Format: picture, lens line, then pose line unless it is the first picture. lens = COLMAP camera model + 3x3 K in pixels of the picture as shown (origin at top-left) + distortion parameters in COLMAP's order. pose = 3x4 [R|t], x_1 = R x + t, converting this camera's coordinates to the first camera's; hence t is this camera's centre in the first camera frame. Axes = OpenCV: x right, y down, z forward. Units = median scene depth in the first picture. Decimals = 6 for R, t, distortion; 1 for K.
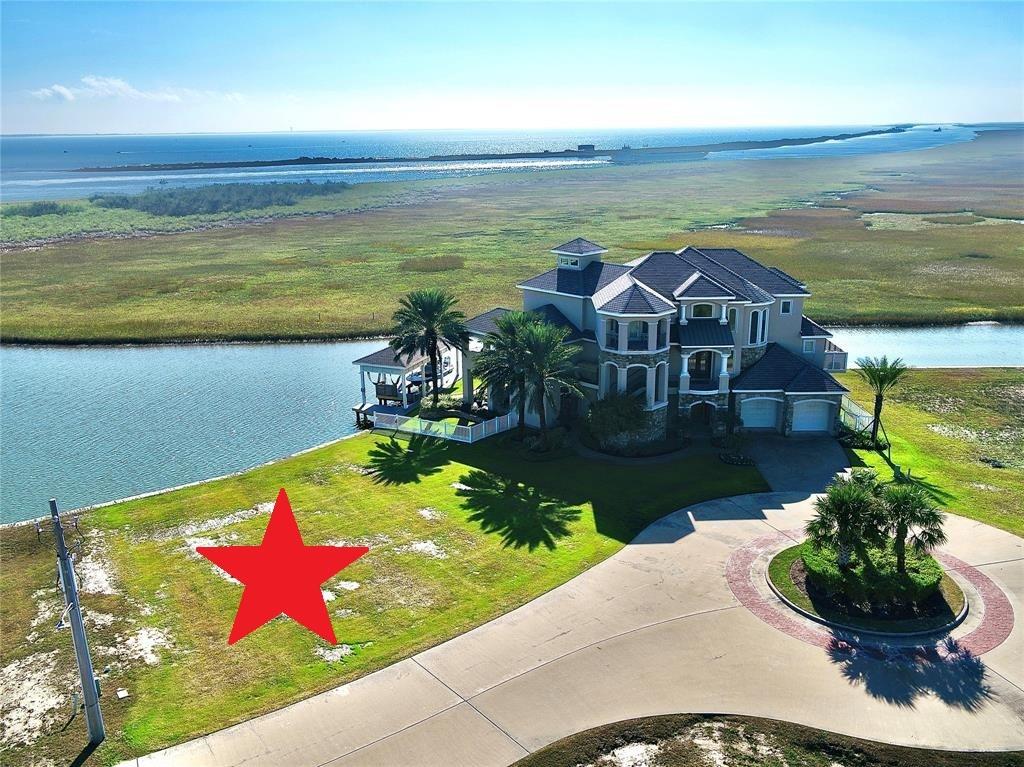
lens RADIAL K [[885.3, 0, 512.0], [0, 885.3, 383.5], [0, 0, 1]] dist [0.003527, -0.004869]
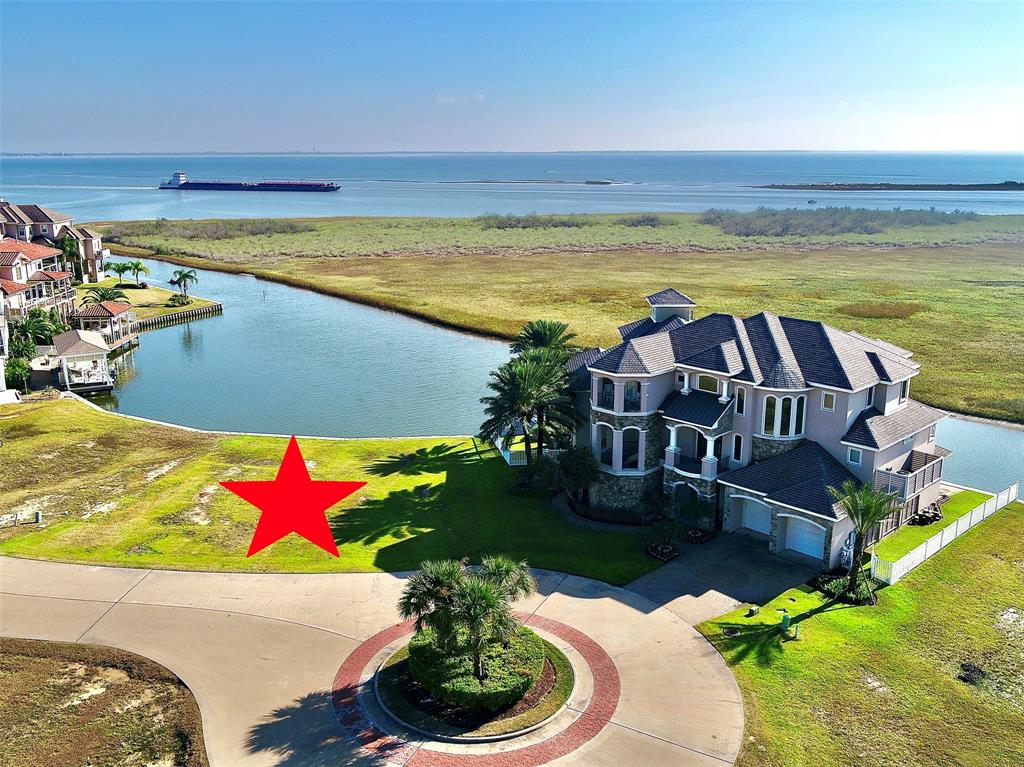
lens RADIAL K [[905.6, 0, 512.0], [0, 905.6, 383.5], [0, 0, 1]] dist [-0.002030, -0.003308]
pose [[0.702659, 0.187472, -0.686385, 0.707135], [-0.203113, 0.977375, 0.059022, -0.097008], [0.681920, 0.097941, 0.724839, 0.212787]]
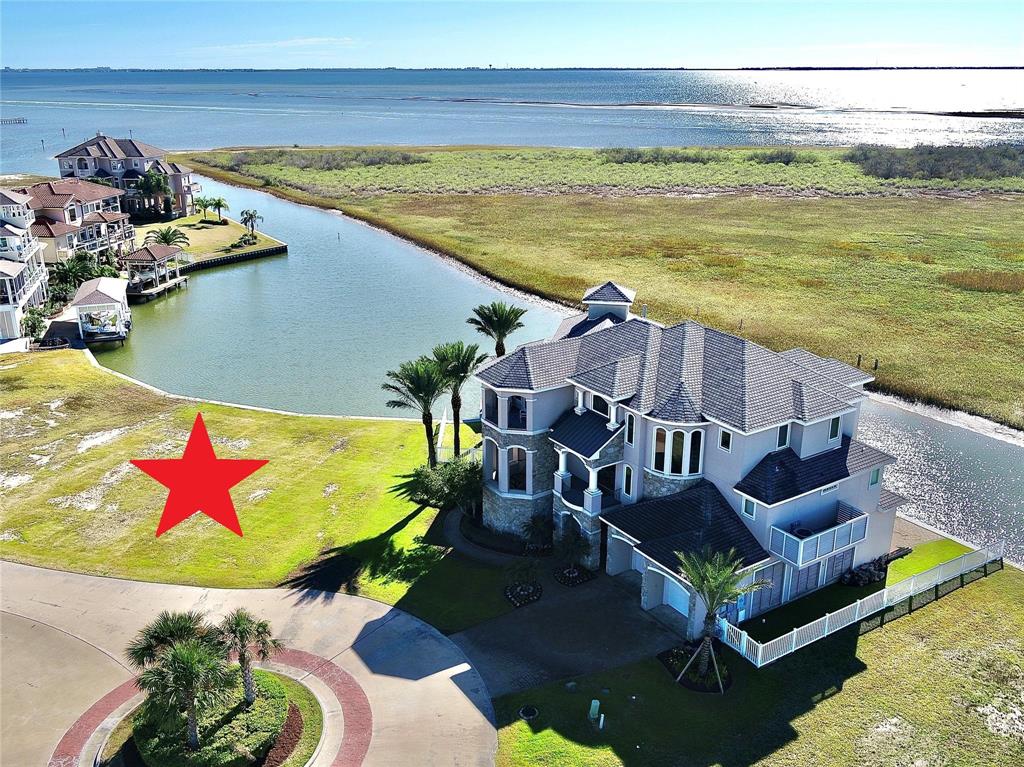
lens RADIAL K [[907.2, 0, 512.0], [0, 907.2, 383.5], [0, 0, 1]] dist [-0.000512, 0.003313]
pose [[0.552809, 0.285480, -0.782881, 0.794454], [-0.234982, 0.954764, 0.182231, -0.228210], [0.799491, 0.083224, 0.594885, 0.472801]]
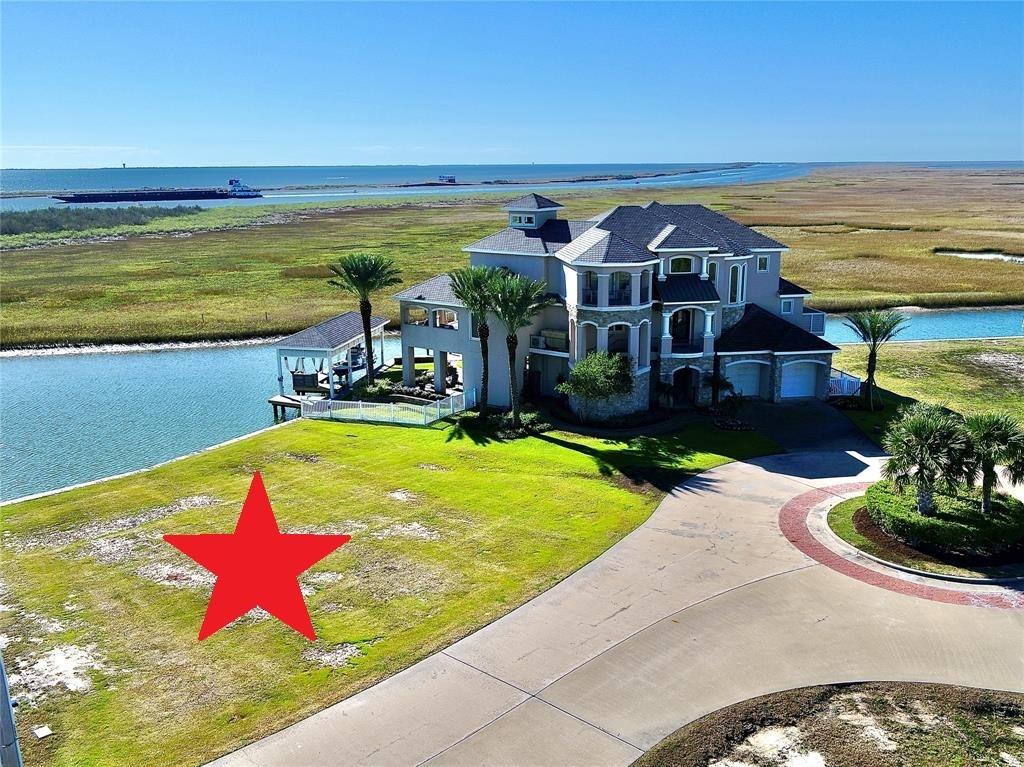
lens RADIAL K [[906.7, 0, 512.0], [0, 906.7, 383.5], [0, 0, 1]] dist [0.001927, -0.001638]
pose [[0.987200, -0.034630, 0.155681, -0.101603], [0.041839, 0.998187, -0.043271, 0.070647], [-0.153900, 0.049231, 0.986859, 0.128954]]
